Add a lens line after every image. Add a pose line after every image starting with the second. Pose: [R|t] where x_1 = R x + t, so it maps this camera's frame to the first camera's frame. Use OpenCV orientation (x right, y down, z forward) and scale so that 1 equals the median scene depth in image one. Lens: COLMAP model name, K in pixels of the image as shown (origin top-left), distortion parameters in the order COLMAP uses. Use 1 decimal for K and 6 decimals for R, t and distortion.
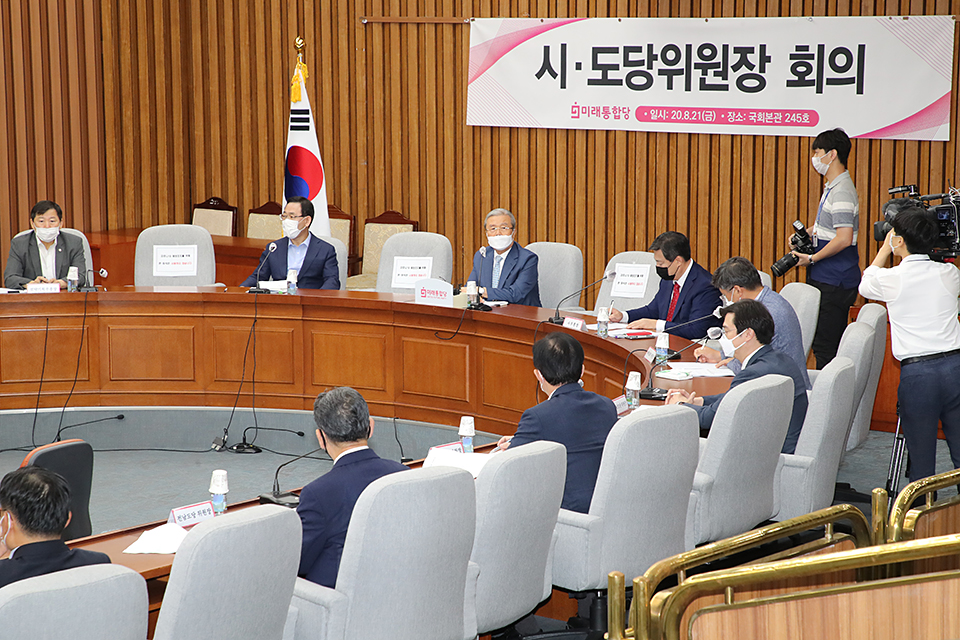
lens RADIAL K [[2546.5, 0, 480.0], [0, 2546.5, 320.0], [0, 0, 1]] dist [0.603405, 0.114559]
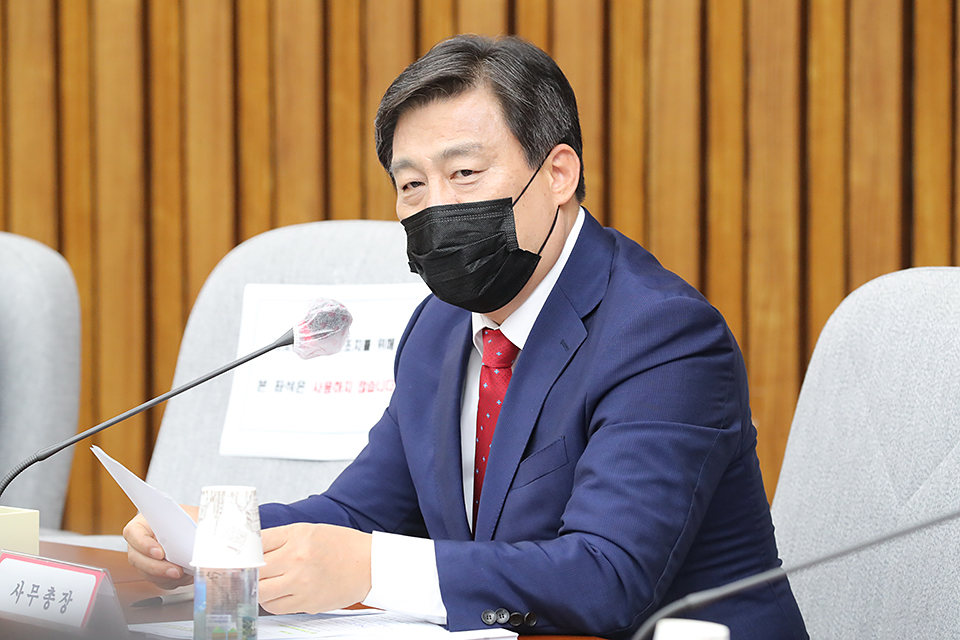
lens RADIAL K [[3595.4, 0, 480.0], [0, 3595.4, 320.0], [0, 0, 1]] dist [-0.006894, -0.271427]
pose [[0.994377, -0.000455, 0.105901, 0.046247], [0.013530, 0.992341, -0.122783, 0.013594], [-0.105034, 0.123526, 0.986767, 0.700844]]
